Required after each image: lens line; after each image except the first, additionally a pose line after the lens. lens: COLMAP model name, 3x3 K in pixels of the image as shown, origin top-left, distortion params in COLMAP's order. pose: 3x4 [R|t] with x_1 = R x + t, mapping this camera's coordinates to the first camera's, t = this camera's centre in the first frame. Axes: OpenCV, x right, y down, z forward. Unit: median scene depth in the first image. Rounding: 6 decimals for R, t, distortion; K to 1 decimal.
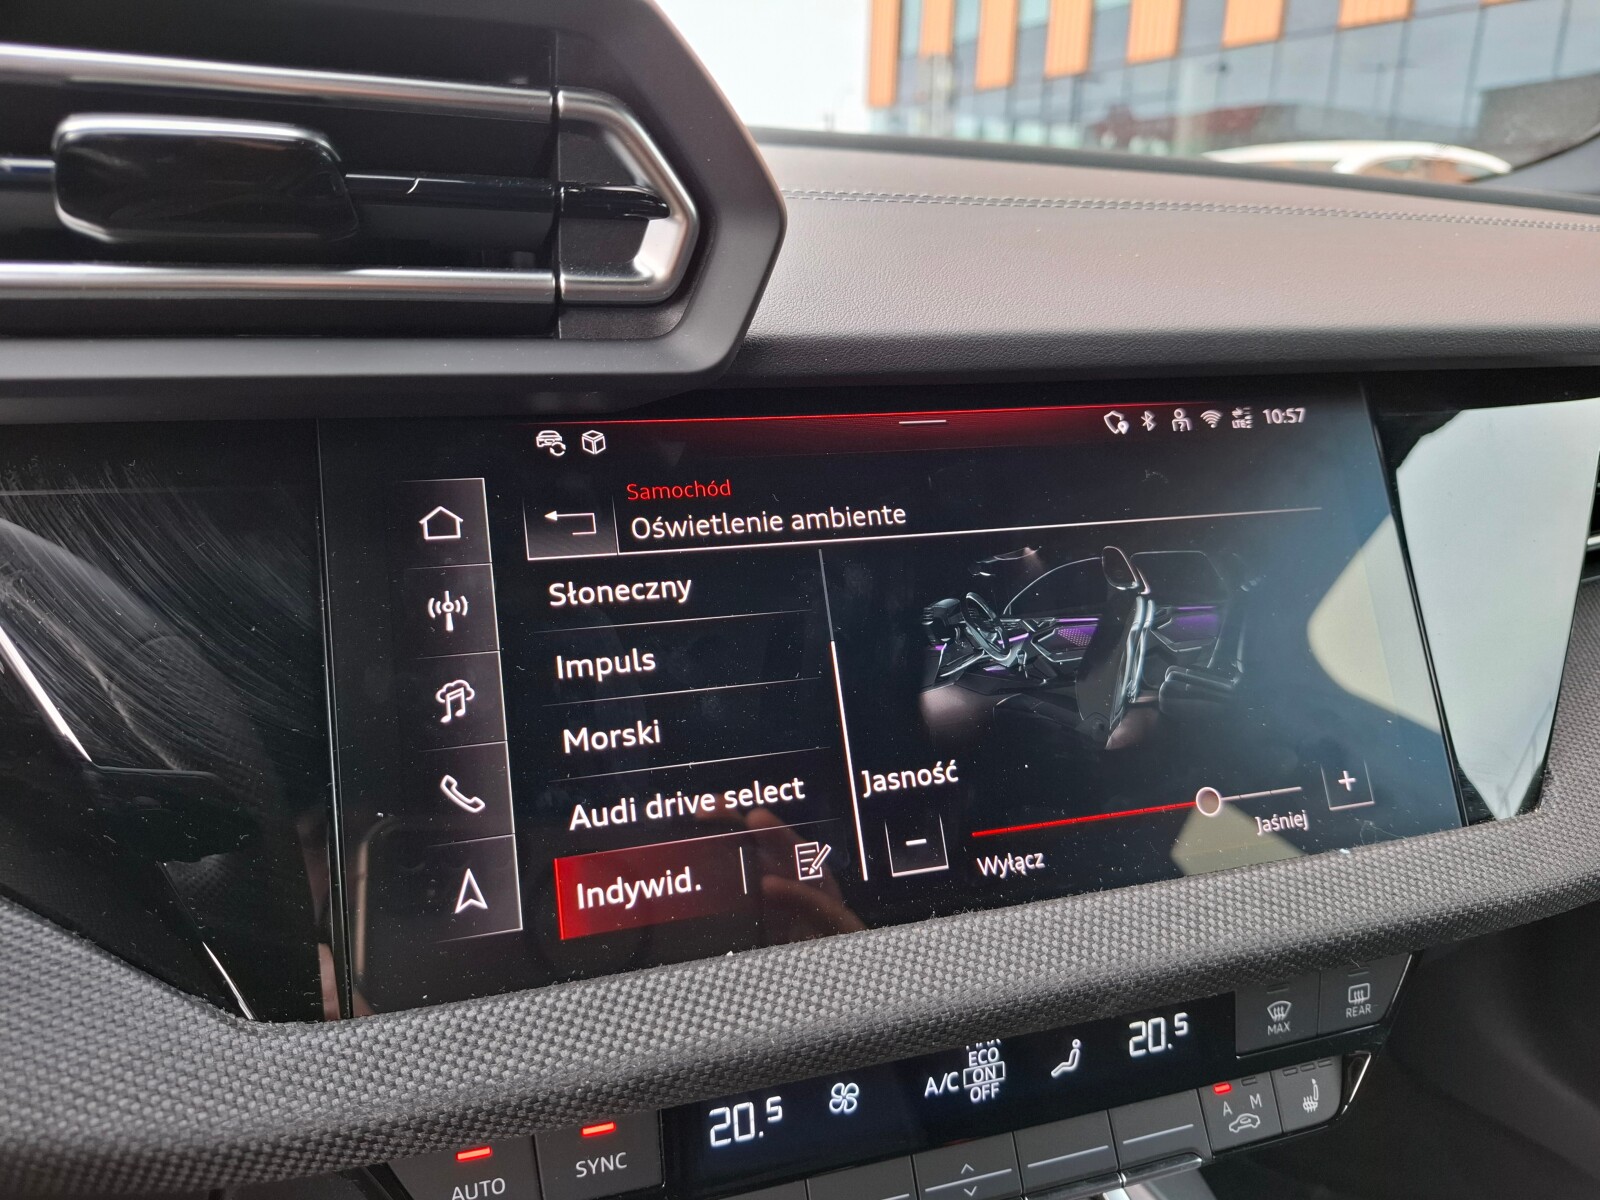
lens RADIAL K [[1134.0, 0, 792.7], [0, 1134.0, 604.0], [0, 0, 1]] dist [0.069426, -0.119465]
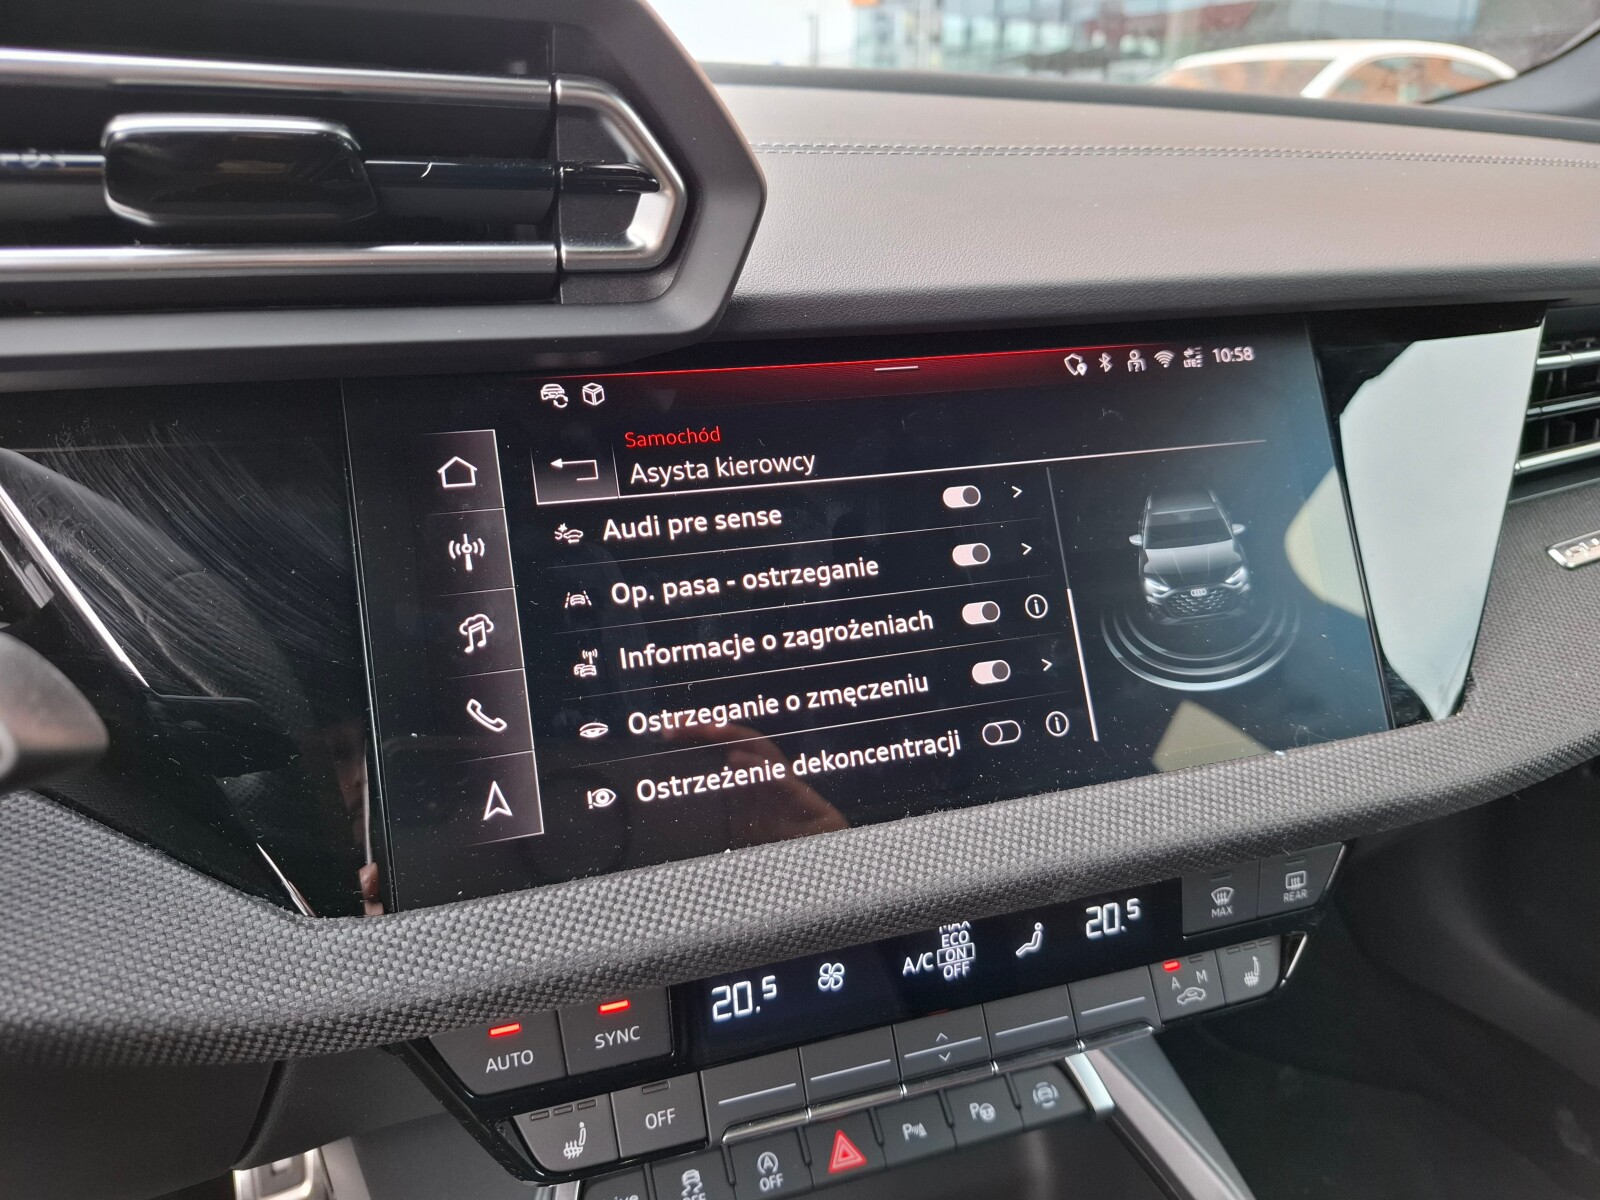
lens RADIAL K [[1126.6, 0, 794.4], [0, 1126.6, 594.3], [0, 0, 1]] dist [0.133728, -0.261641]
pose [[0.999835, -0.015758, 0.009081, 0.004941], [0.015126, 0.997717, 0.065824, -0.021047], [-0.010098, -0.065676, 0.997790, -0.108824]]
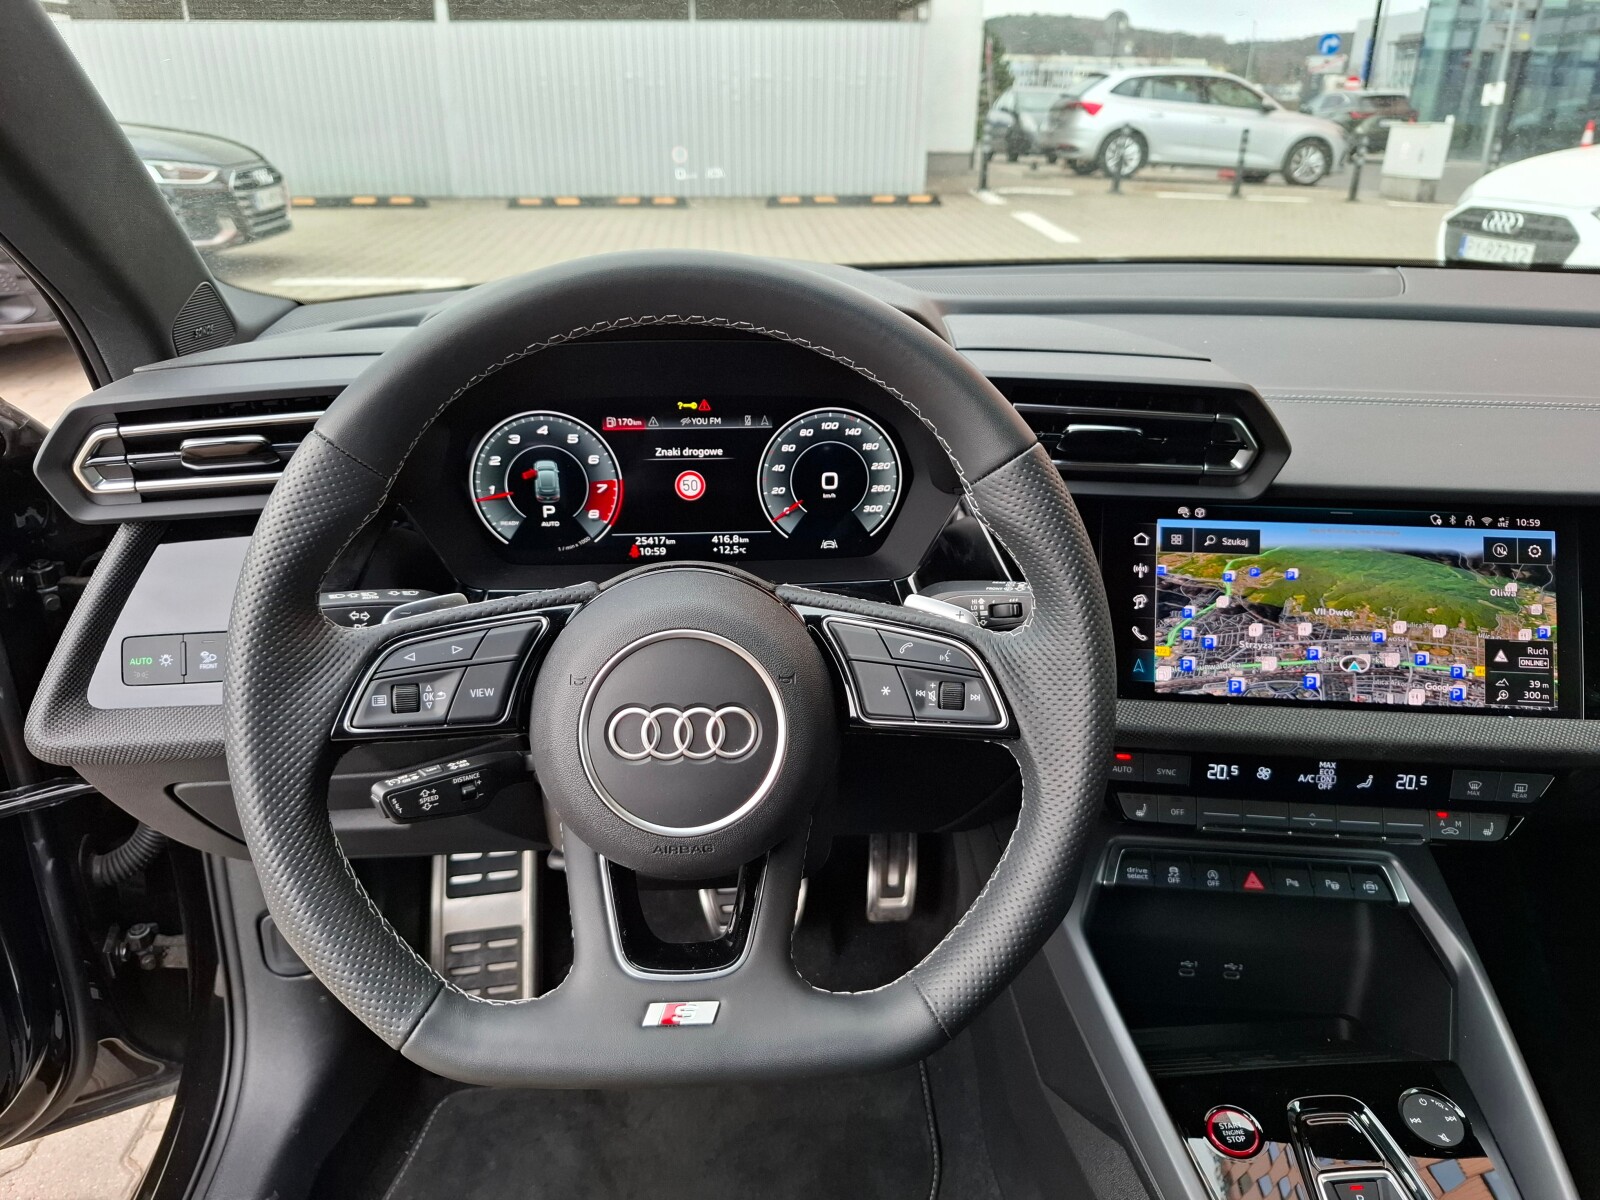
lens RADIAL K [[1111.9, 0, 800.0], [0, 1111.9, 600.0], [0, 0, 1]] dist [0.079083, -0.115359]
pose [[0.922258, 0.139484, -0.360534, -0.068522], [-0.105914, 0.988121, 0.111353, -0.143652], [0.371783, -0.064511, 0.926075, -1.943281]]
